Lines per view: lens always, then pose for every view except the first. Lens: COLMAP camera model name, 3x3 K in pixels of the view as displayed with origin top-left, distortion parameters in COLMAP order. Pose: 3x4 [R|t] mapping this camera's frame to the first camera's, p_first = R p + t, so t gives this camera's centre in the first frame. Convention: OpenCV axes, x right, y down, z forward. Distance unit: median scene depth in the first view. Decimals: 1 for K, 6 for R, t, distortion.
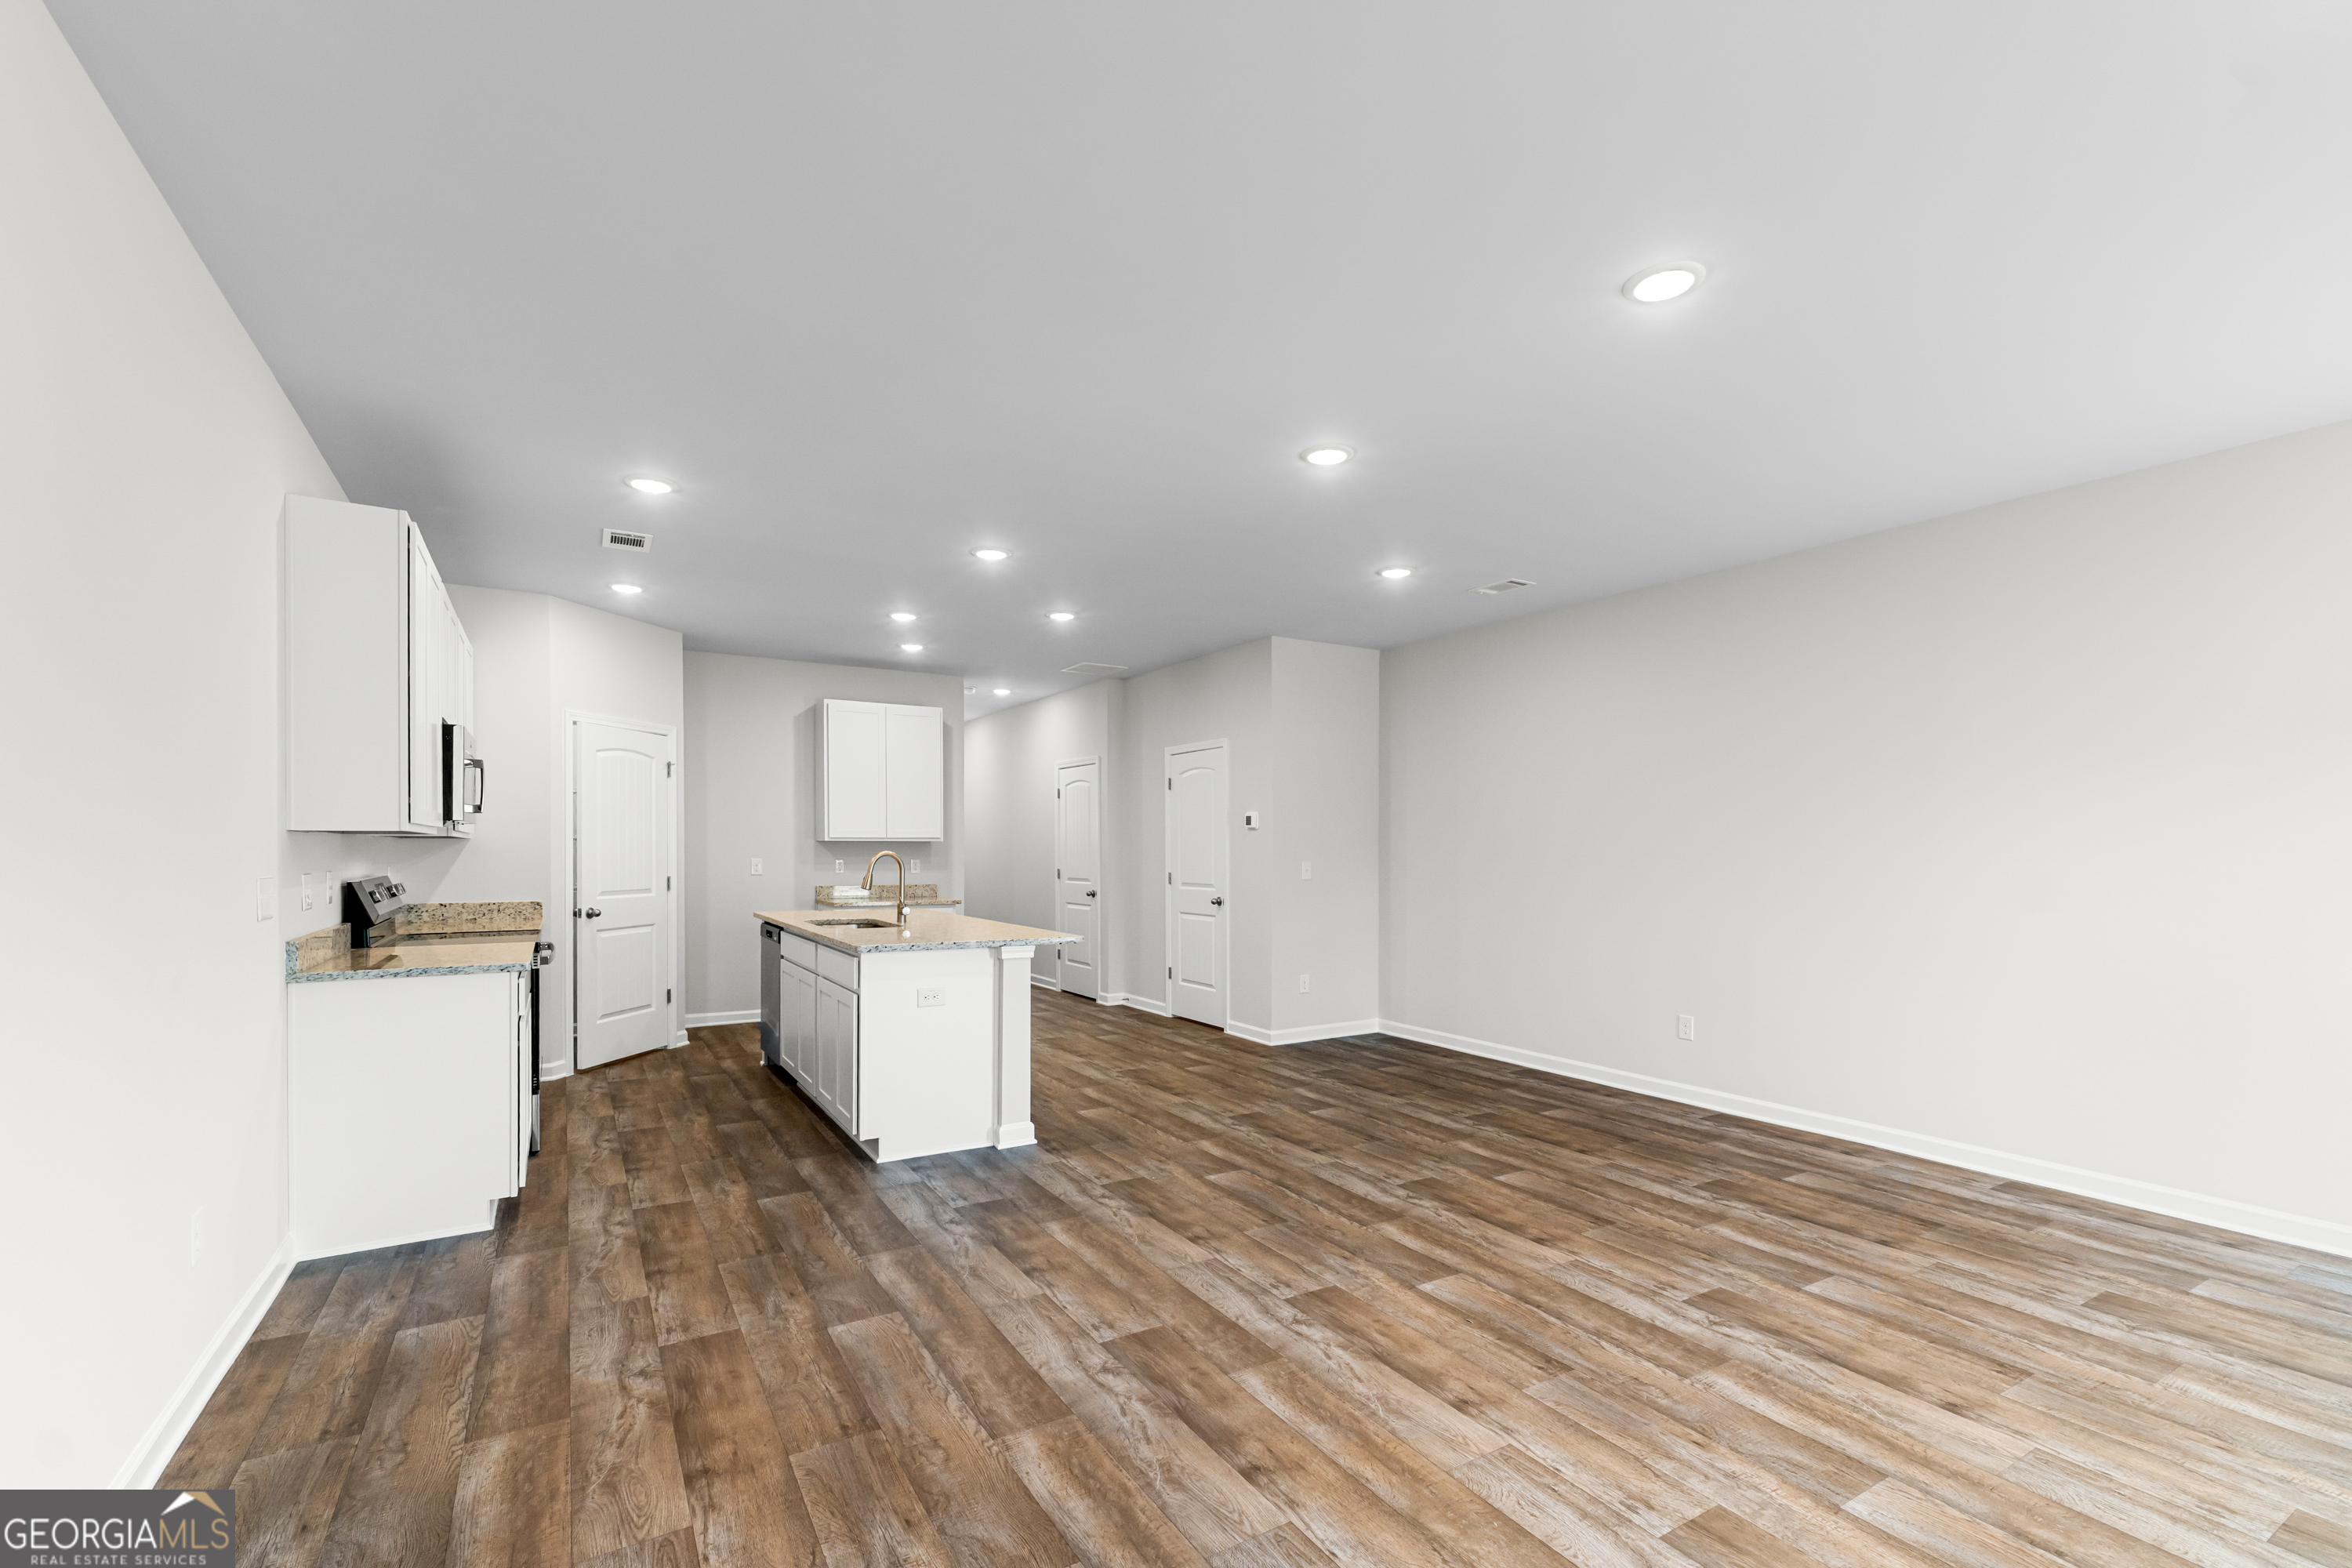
lens RADIAL K [[1013.2, 0, 1187.4], [0, 1013.2, 761.1], [0, 0, 1]] dist [0.011060, 0.000704]
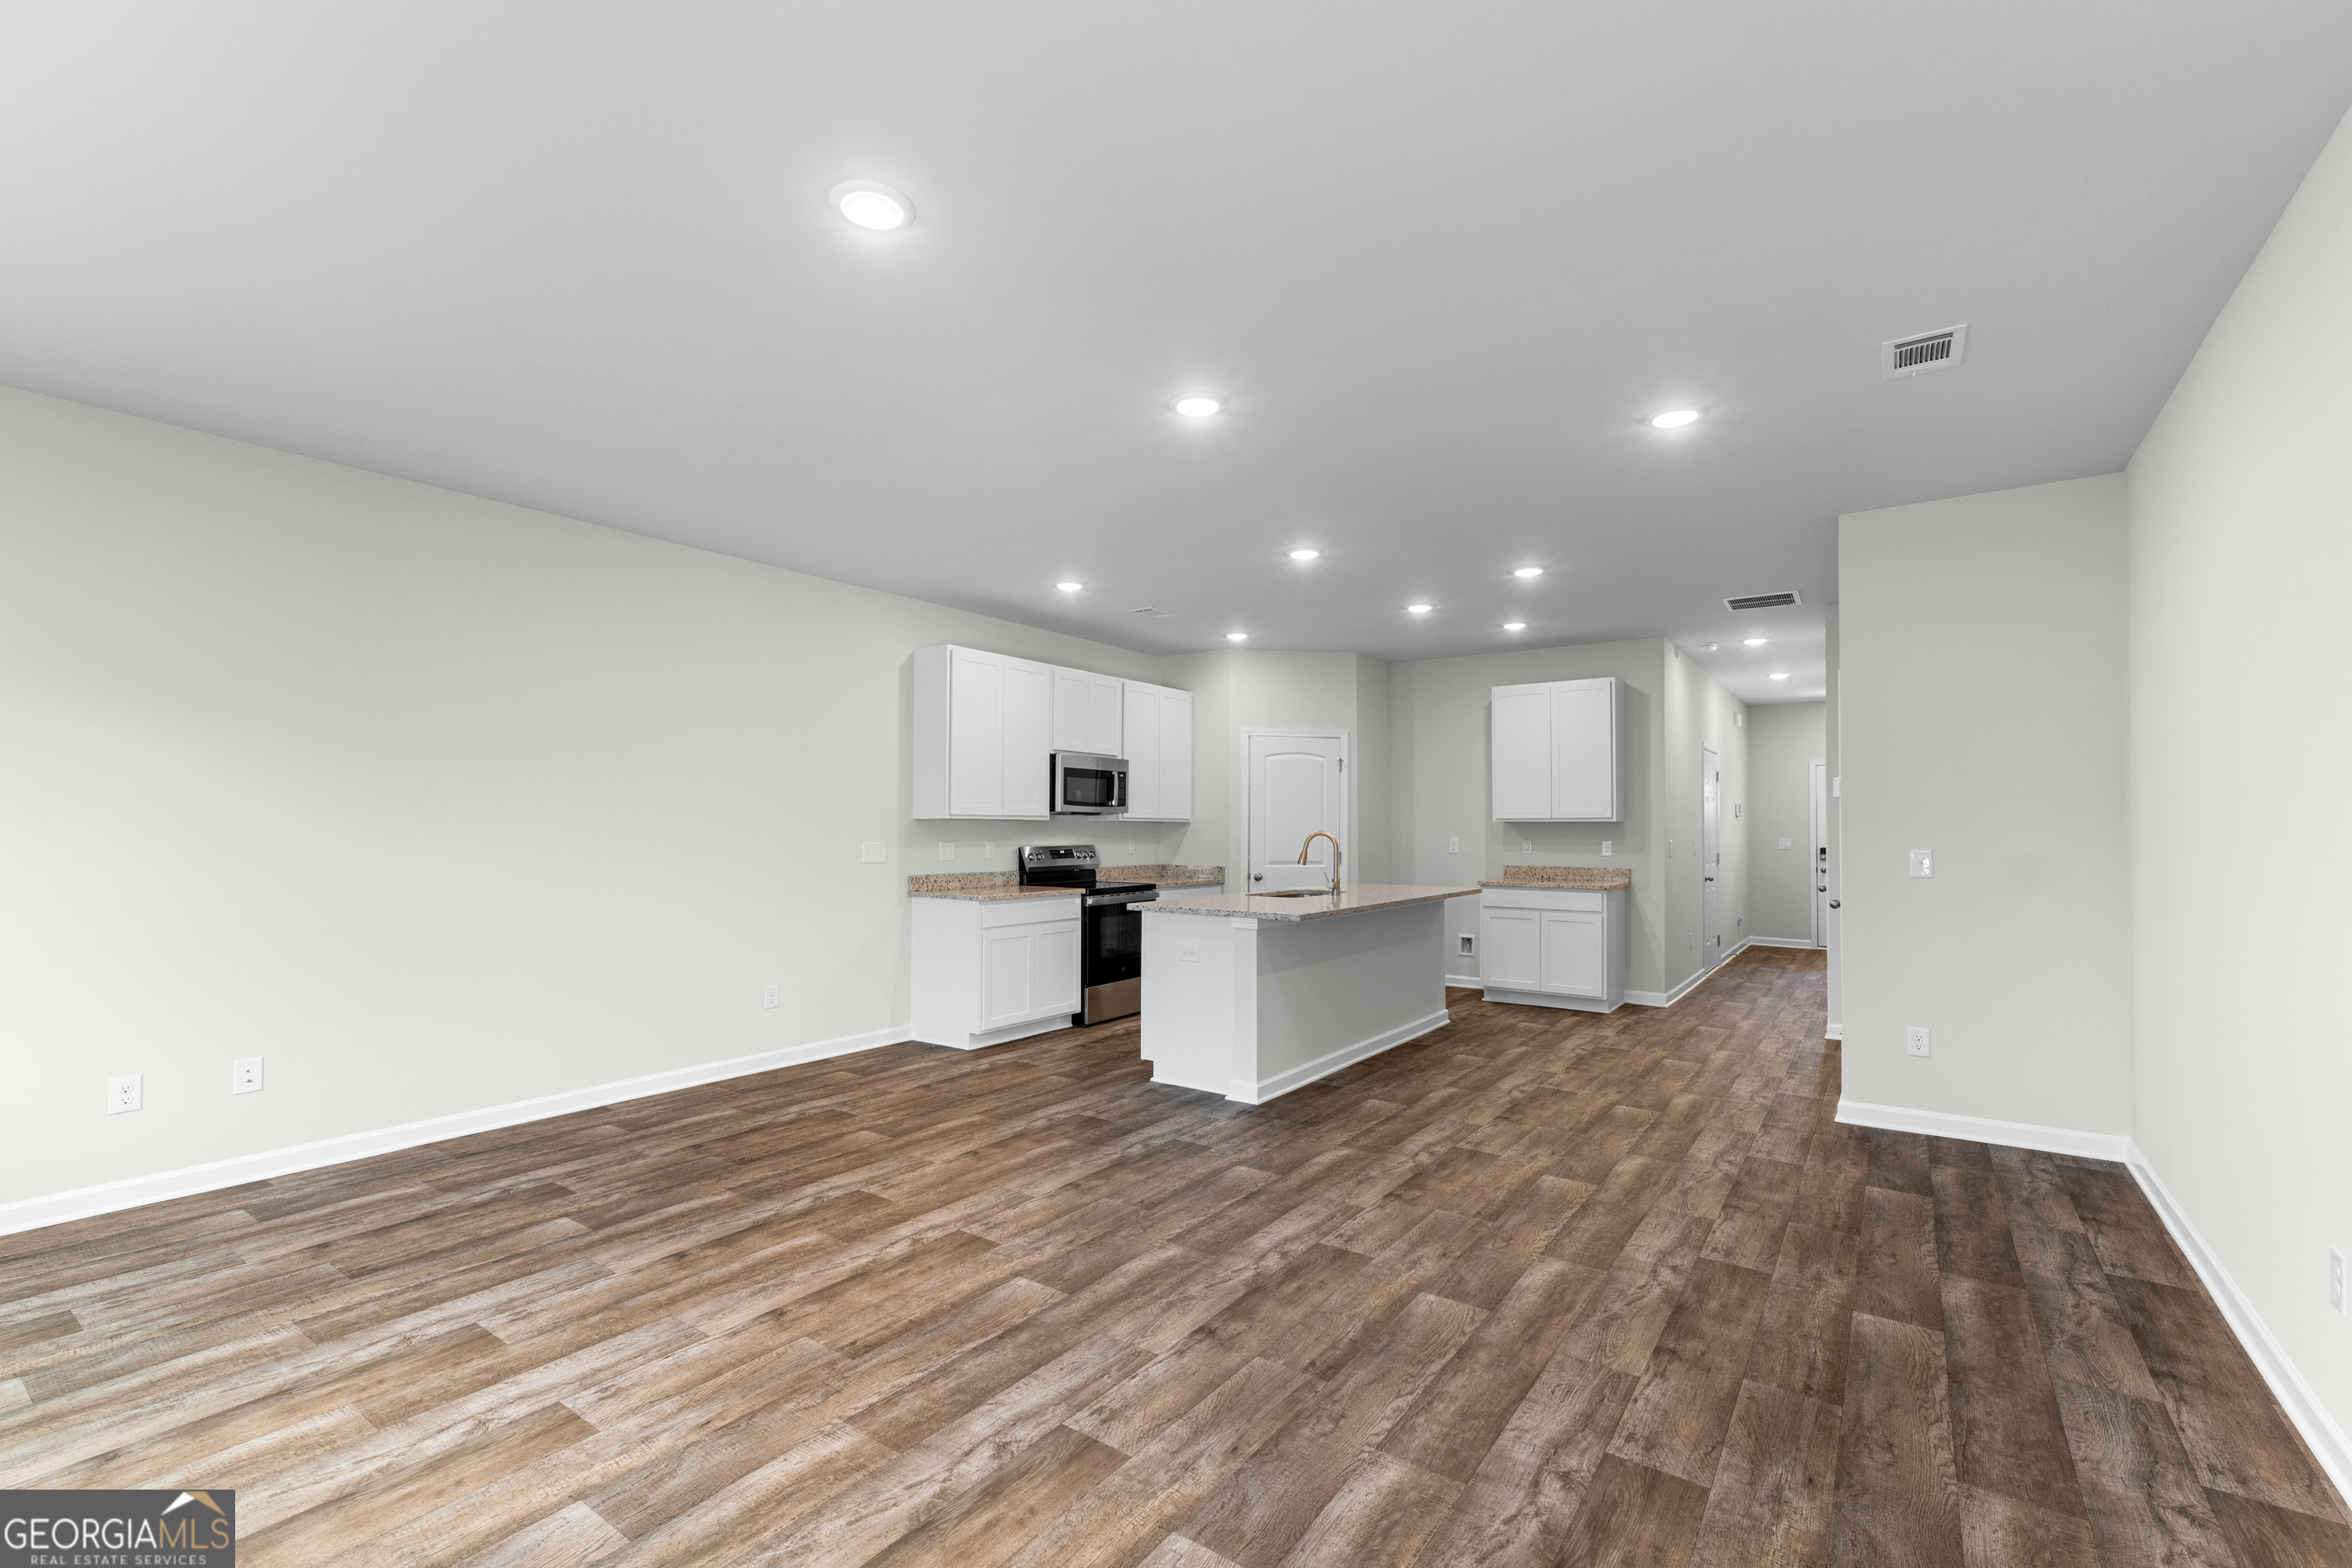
lens RADIAL K [[1013.2, 0, 1193.2], [0, 1013.2, 784.7], [0, 0, 1]] dist [0.011060, 0.000704]
pose [[0.391979, -0.044160, -0.918914, 1.286936], [0.080362, 0.996673, -0.013617, 0.083572], [0.916457, -0.068508, 0.394224, 0.864235]]
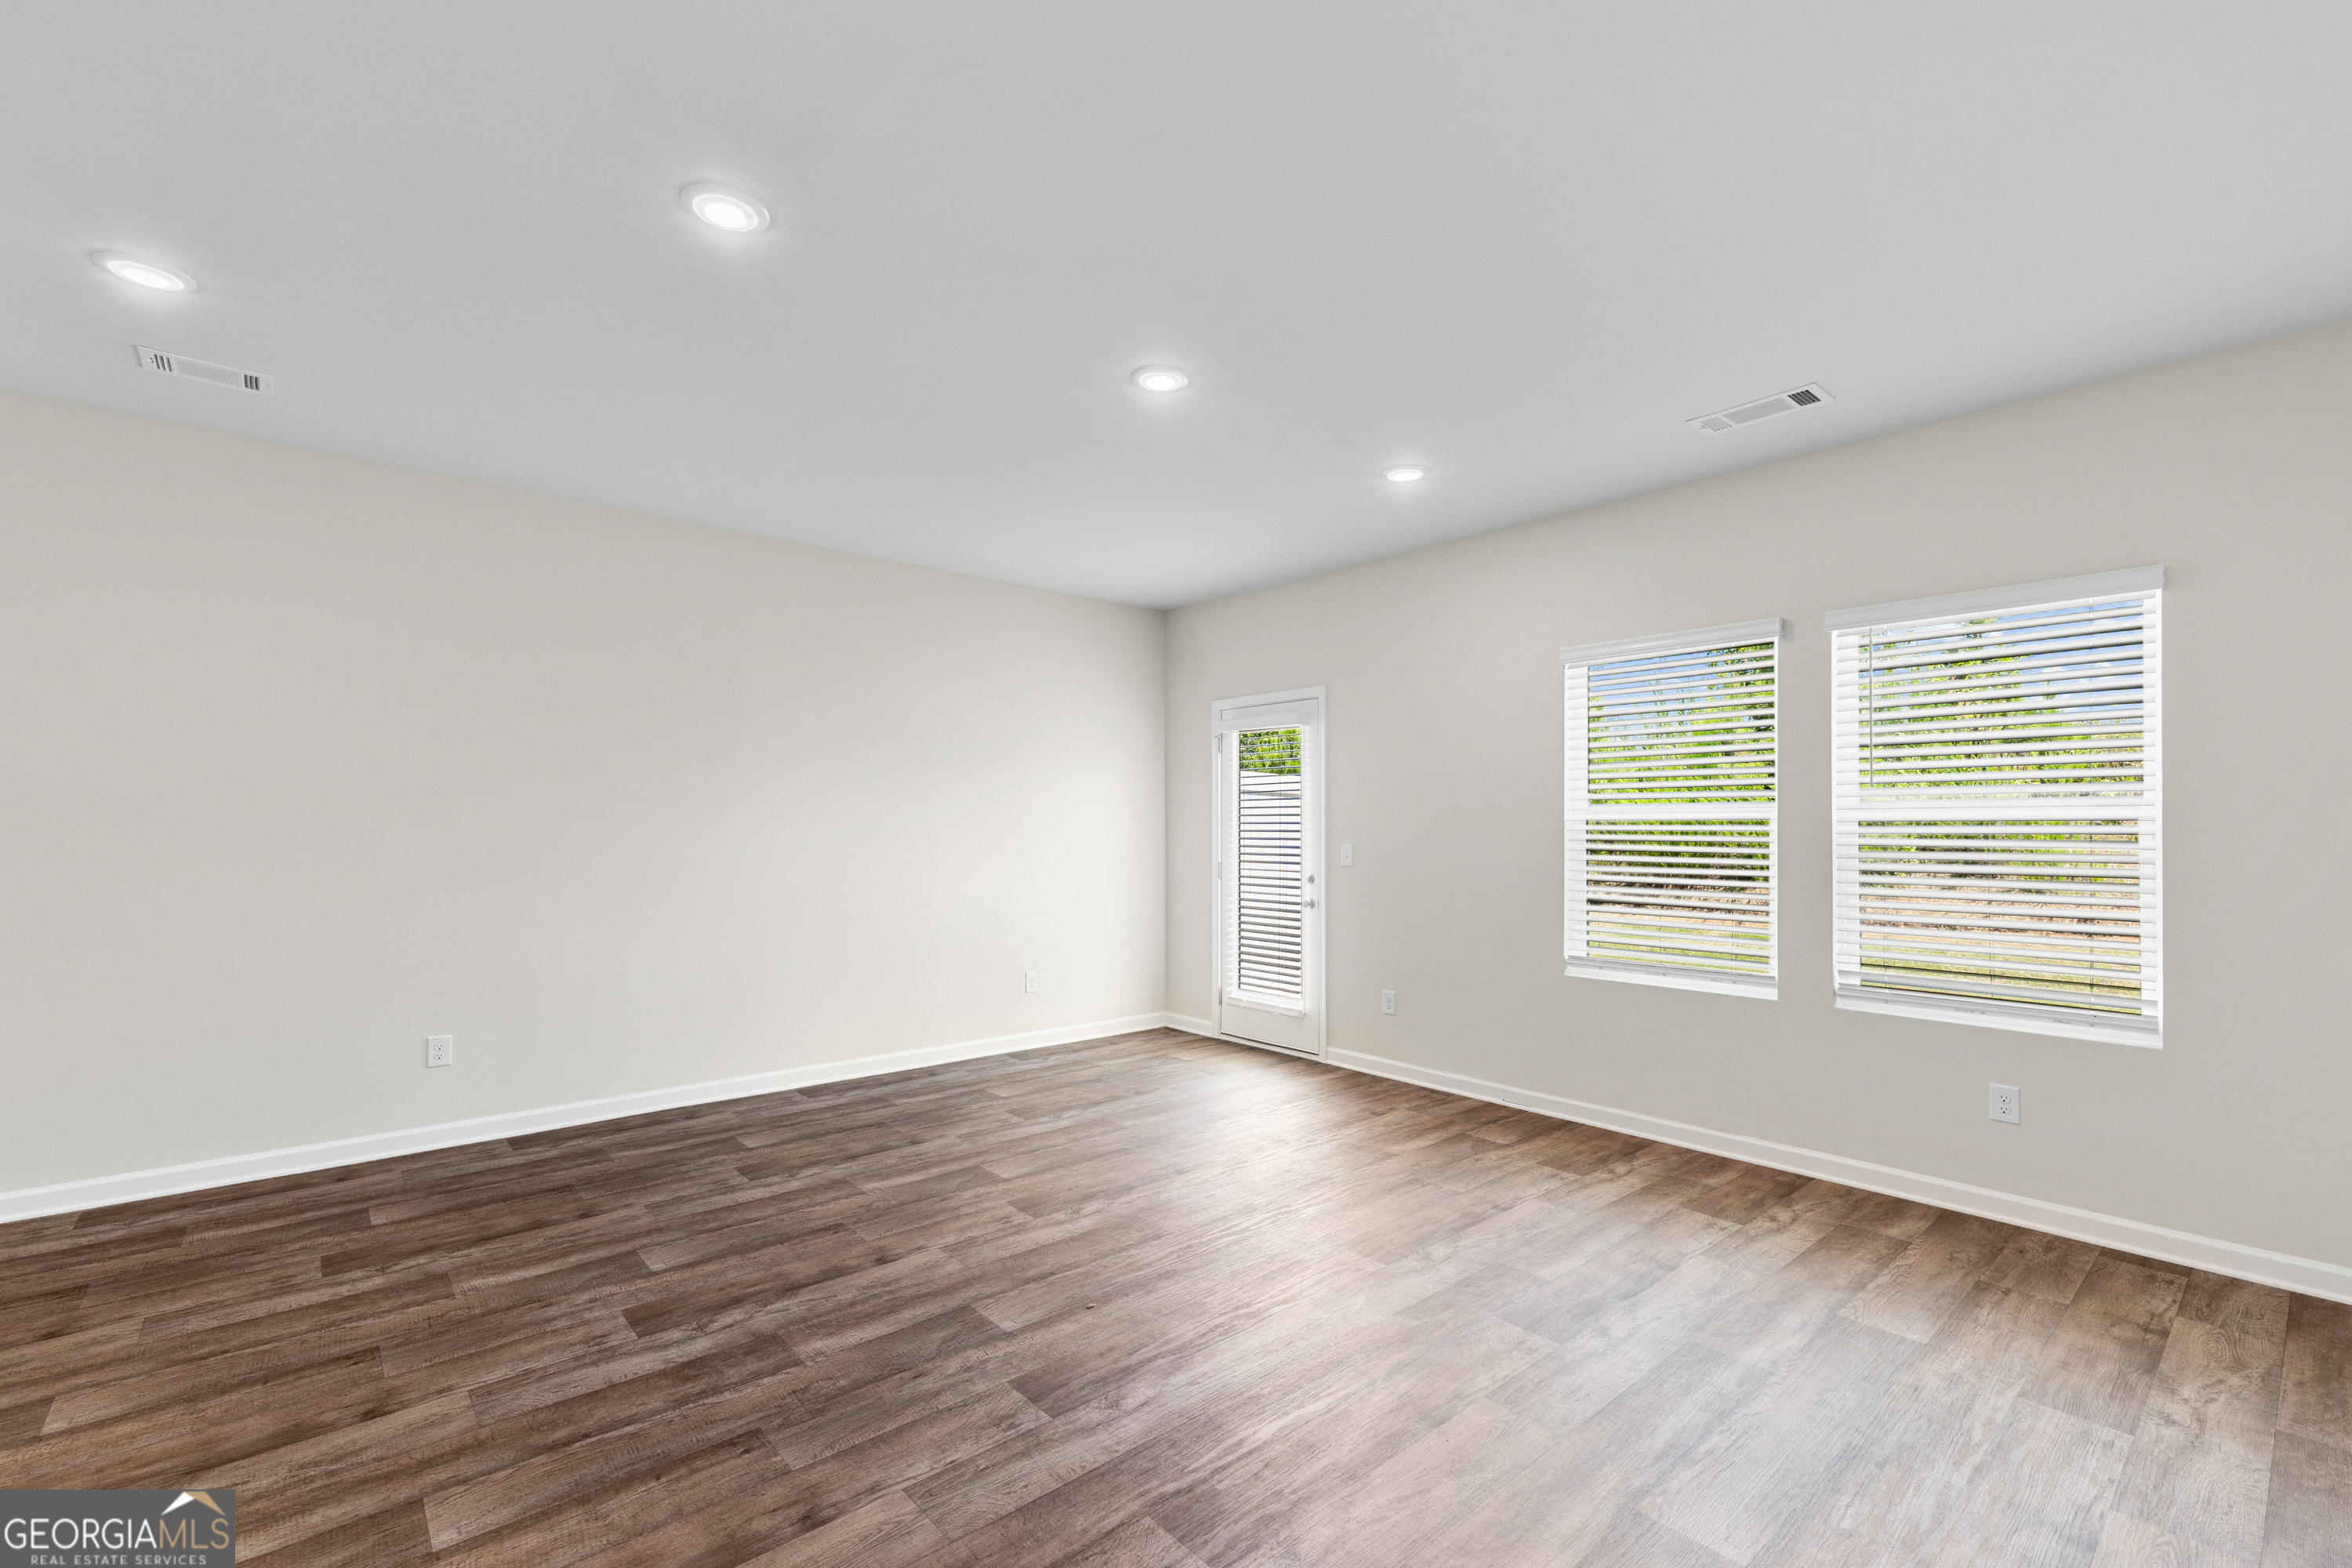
lens RADIAL K [[1013.2, 0, 1188.5], [0, 1013.2, 842.9], [0, 0, 1]] dist [0.011060, 0.000704]
pose [[-0.169946, -0.019642, 0.985258, -0.467977], [-0.089272, 0.995997, 0.004457, 0.065167], [-0.981401, -0.087199, -0.171019, 0.758418]]
